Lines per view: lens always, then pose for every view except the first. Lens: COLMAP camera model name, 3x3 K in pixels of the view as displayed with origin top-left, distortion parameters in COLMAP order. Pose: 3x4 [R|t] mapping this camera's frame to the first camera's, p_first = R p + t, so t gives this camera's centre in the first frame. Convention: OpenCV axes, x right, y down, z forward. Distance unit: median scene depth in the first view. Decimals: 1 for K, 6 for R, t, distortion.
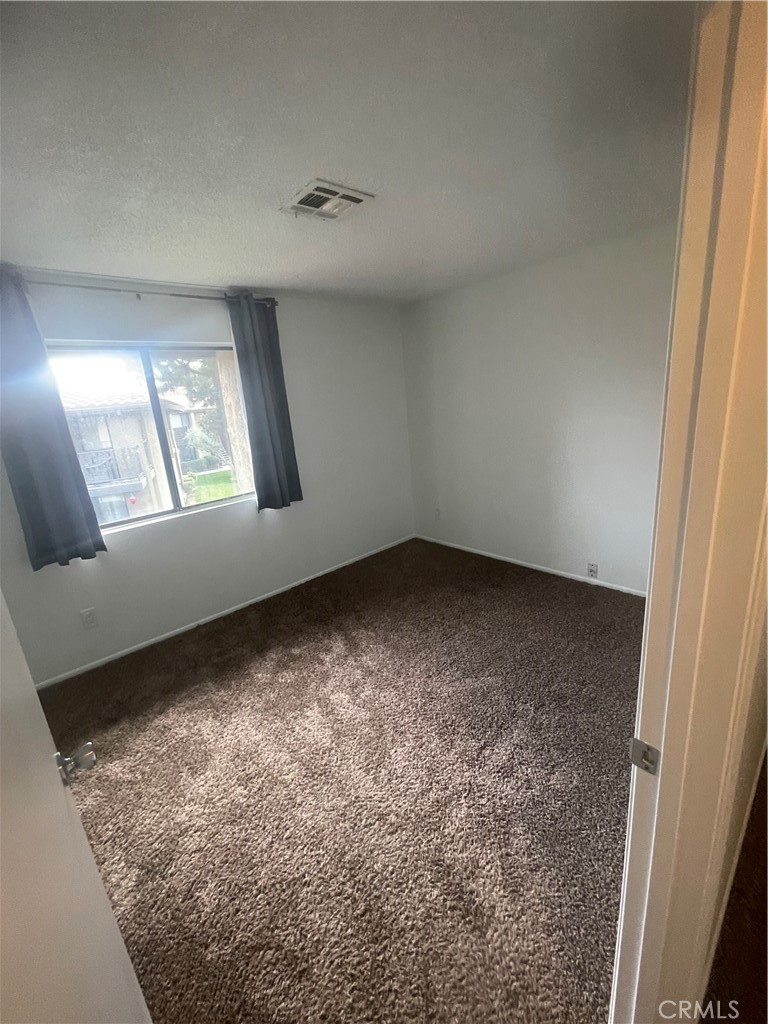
lens RADIAL K [[414.4, 0, 383.2], [0, 414.4, 505.7], [0, 0, 1]] dist [-0.004091, 0.002280]
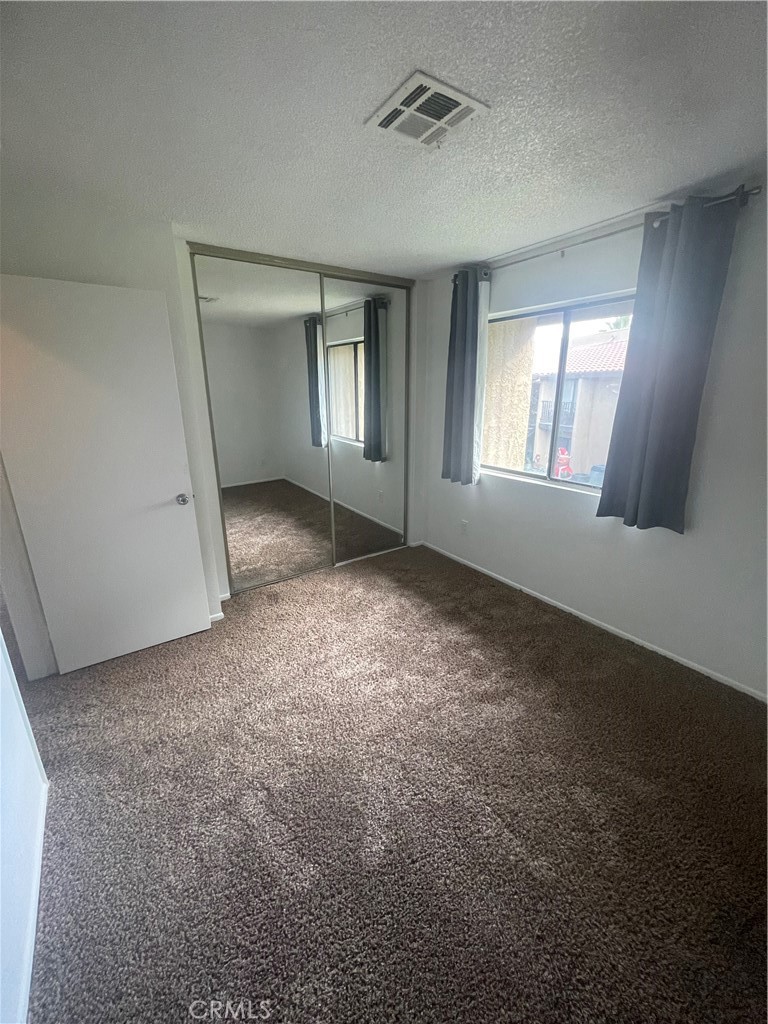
lens RADIAL K [[414.4, 0, 381.5], [0, 414.4, 508.7], [0, 0, 1]] dist [-0.004091, 0.002280]
pose [[-0.134564, 0.362254, -0.922315, 0.572356], [-0.228415, 0.894374, 0.384605, -0.250053], [0.964219, 0.262424, -0.037606, 0.785746]]
